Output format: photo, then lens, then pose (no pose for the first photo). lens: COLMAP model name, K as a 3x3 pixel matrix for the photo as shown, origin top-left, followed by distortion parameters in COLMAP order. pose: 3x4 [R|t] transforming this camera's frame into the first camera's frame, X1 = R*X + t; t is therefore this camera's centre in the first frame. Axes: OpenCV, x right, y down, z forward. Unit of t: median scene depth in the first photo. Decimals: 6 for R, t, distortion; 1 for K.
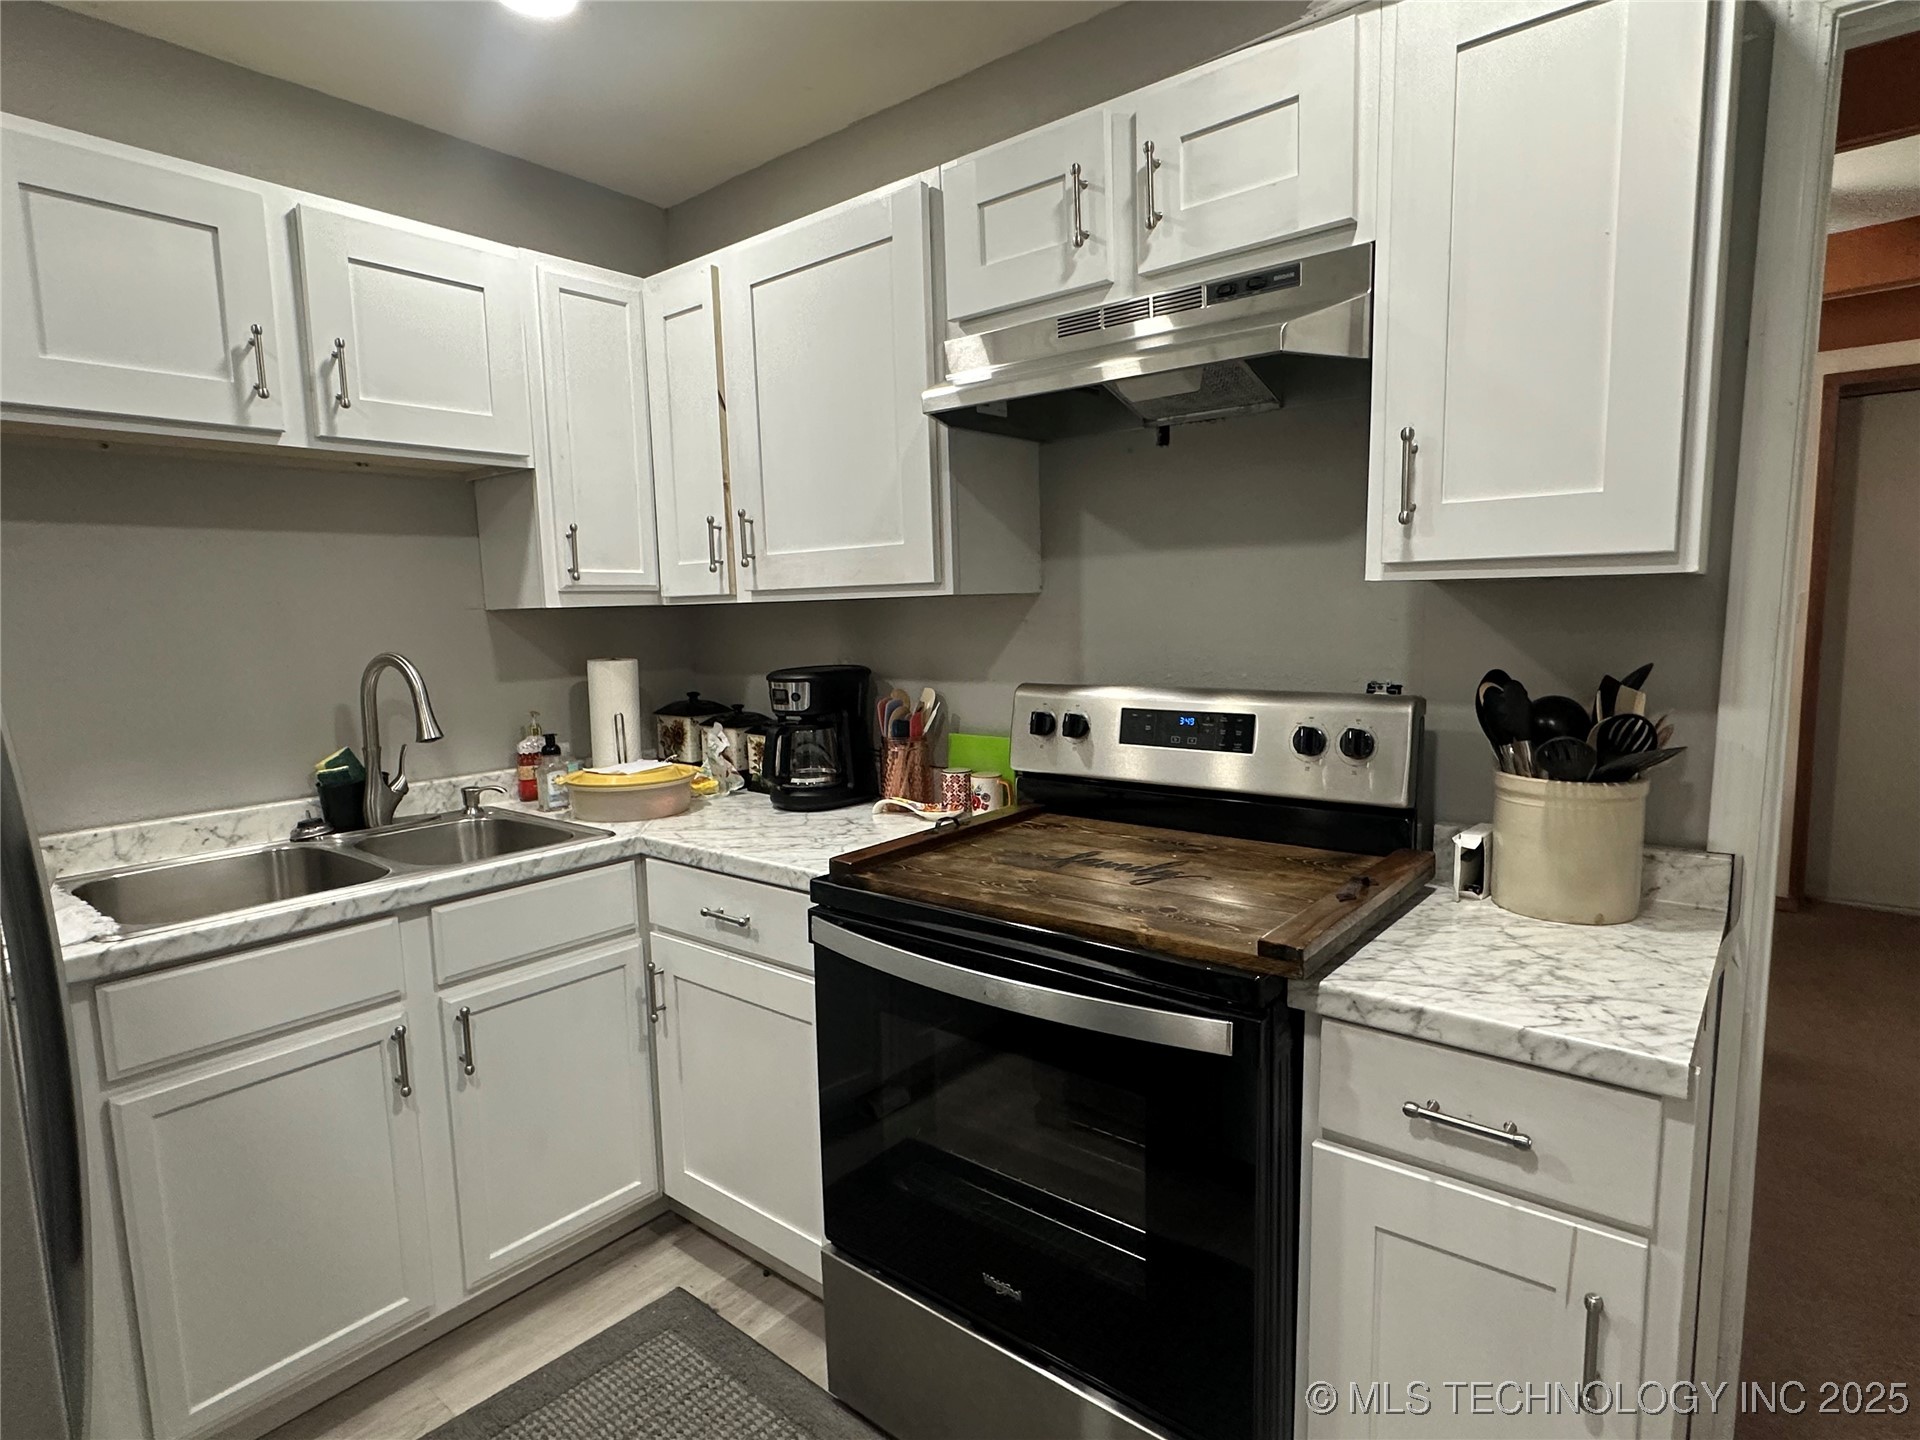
lens RADIAL K [[1014.7, 0, 968.7], [0, 1014.7, 730.9], [0, 0, 1]] dist [-0.004984, 0.000843]
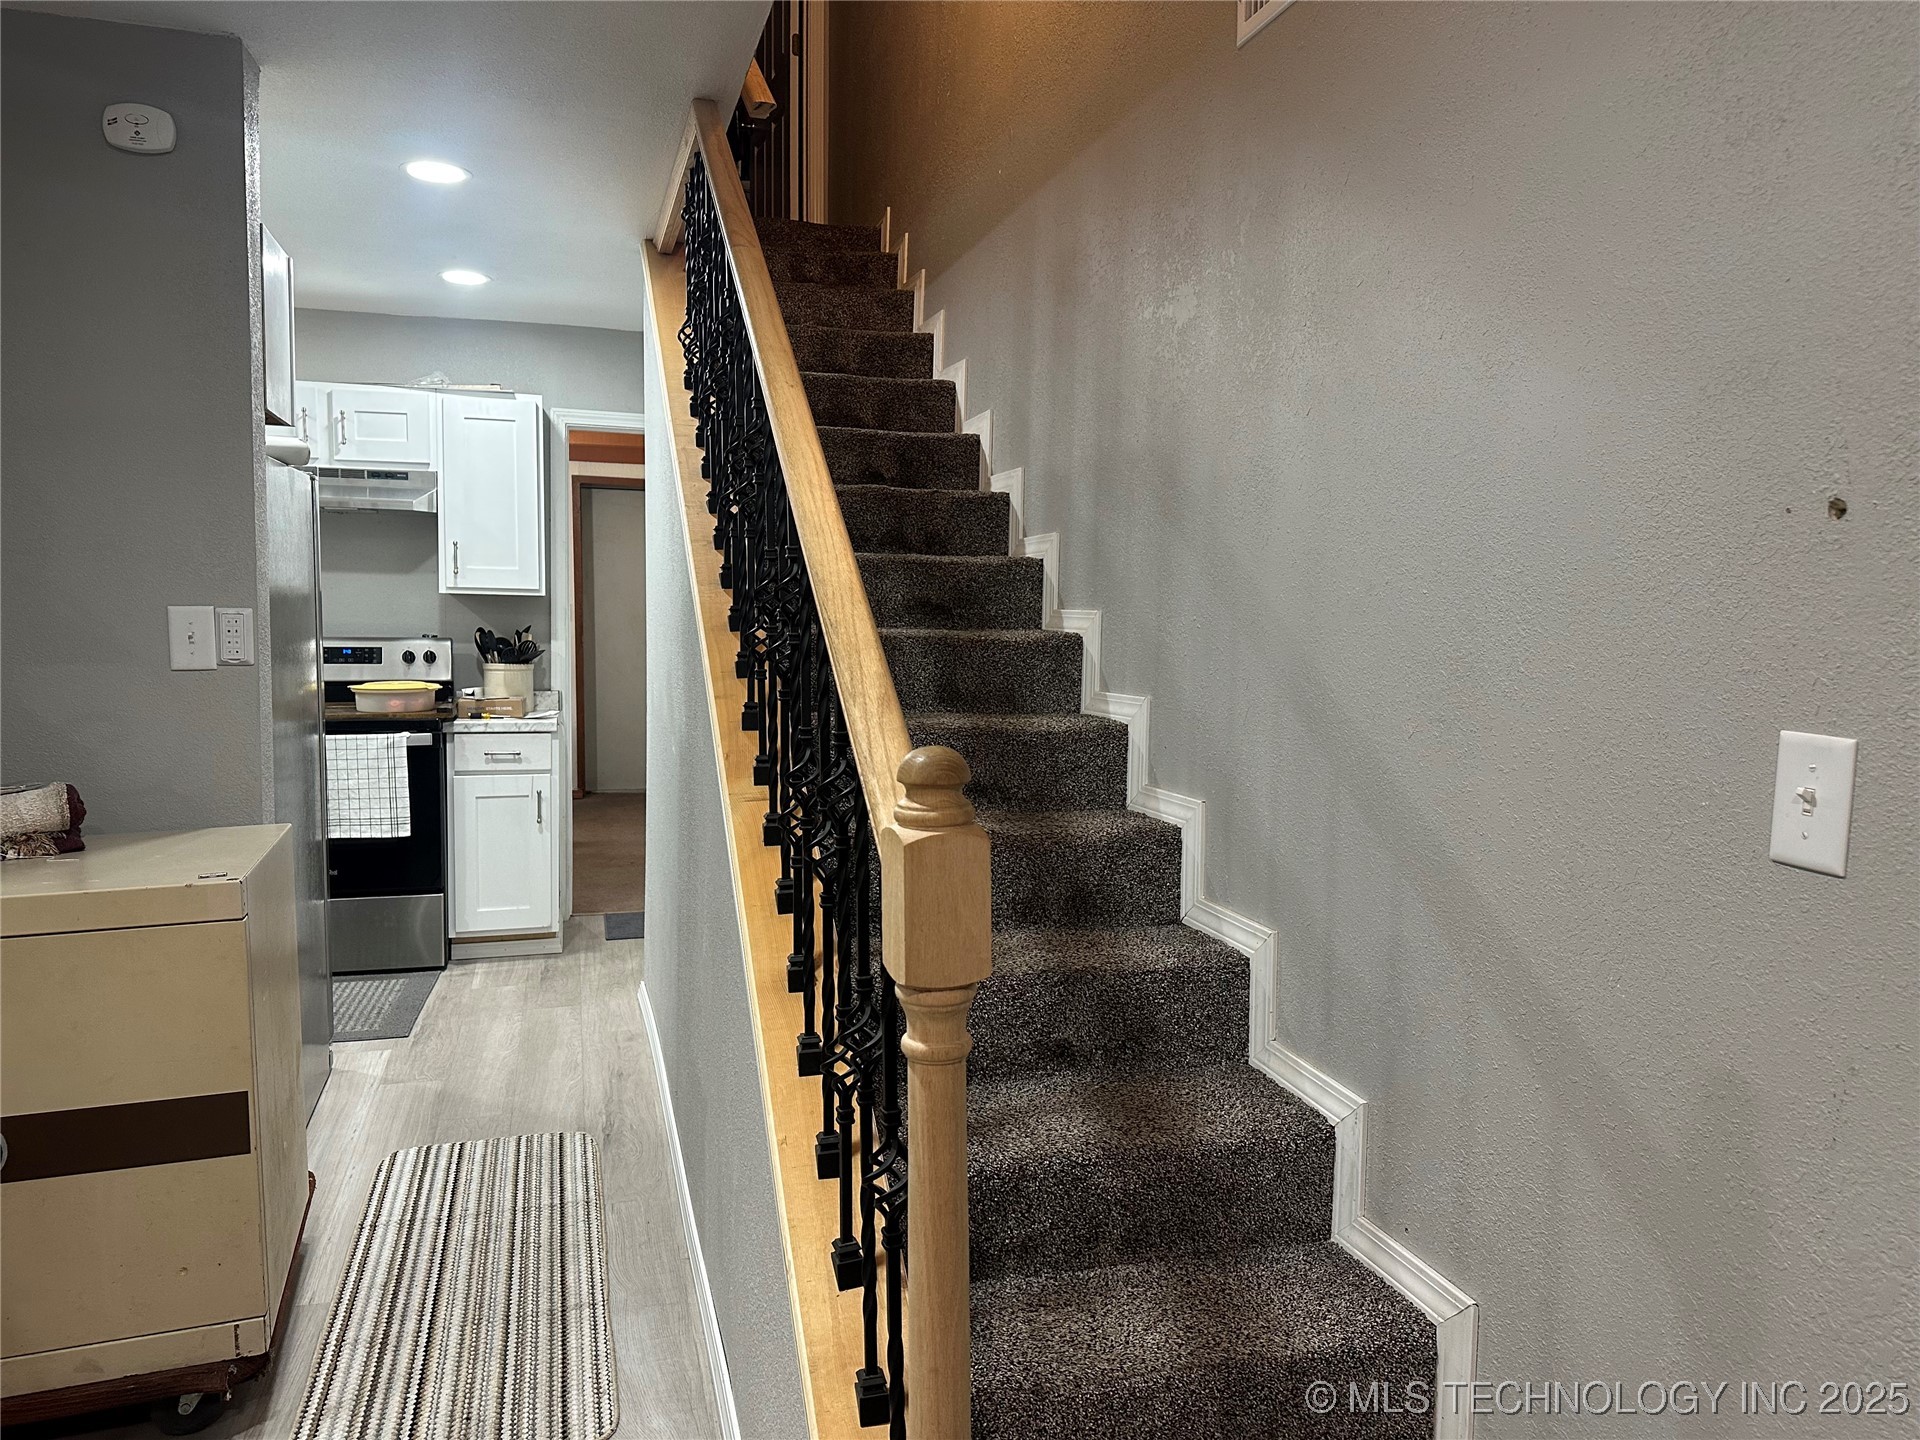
lens RADIAL K [[1182.1, 0, 960.0], [0, 1182.1, 720.0], [0, 0, 1]] dist [-0.002437, -0.000683]
pose [[0.537537, -0.042897, 0.842148, -1.392890], [0.073431, 0.997293, 0.003930, 0.255123], [-0.840037, 0.059727, 0.539232, -1.683198]]
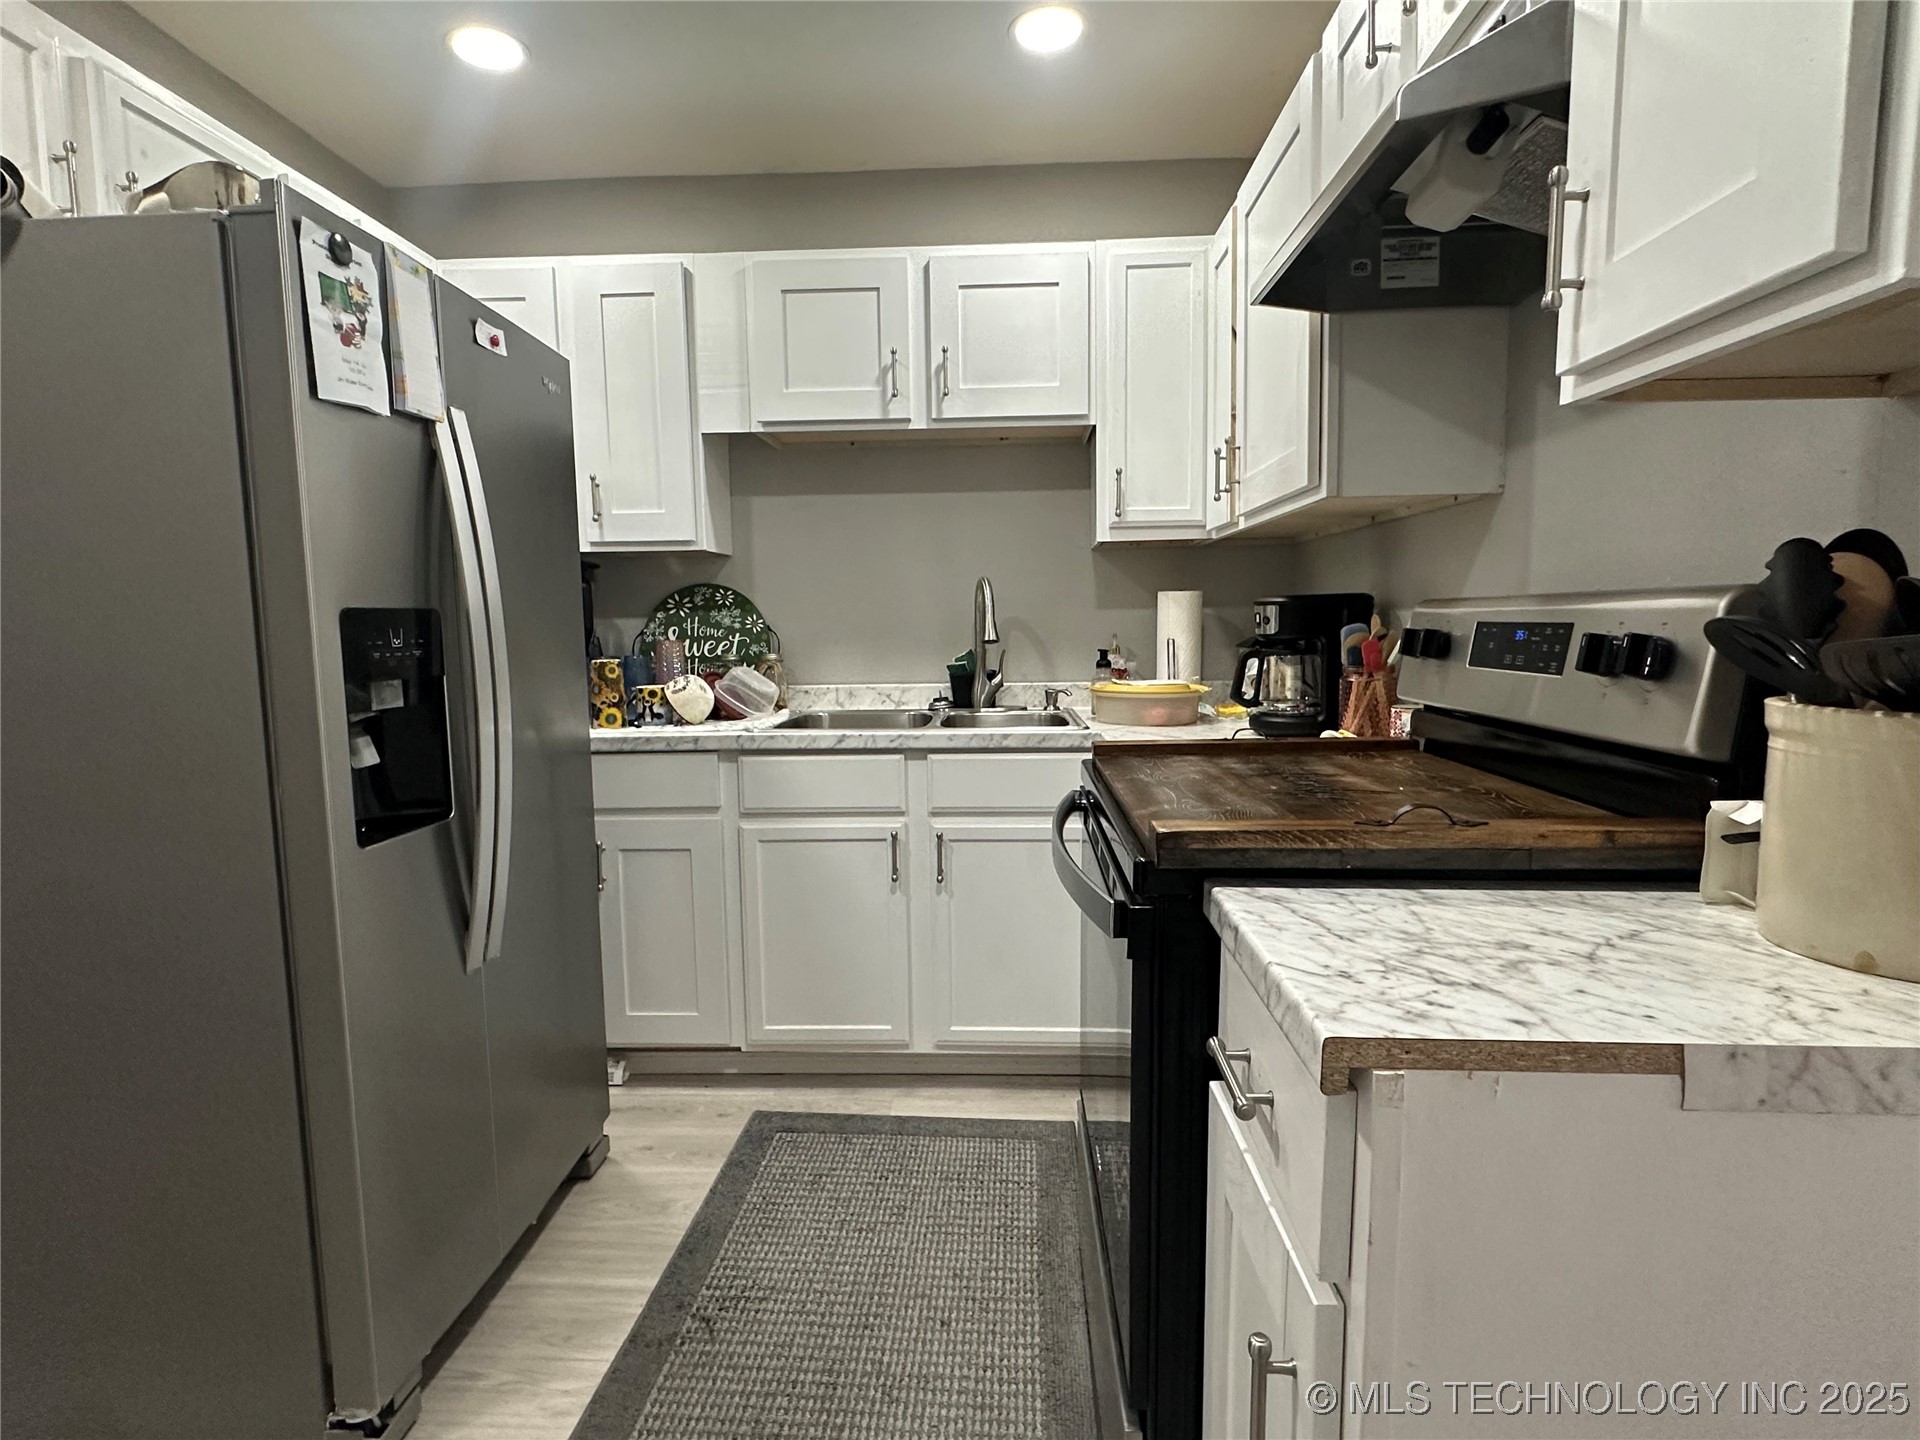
lens RADIAL K [[1014.7, 0, 968.7], [0, 1014.7, 730.9], [0, 0, 1]] dist [-0.004984, 0.000843]
pose [[0.595509, 0.103072, -0.796709, 0.658423], [-0.097181, 0.993695, 0.055917, 0.067698], [0.797449, 0.044126, 0.601770, 0.240414]]
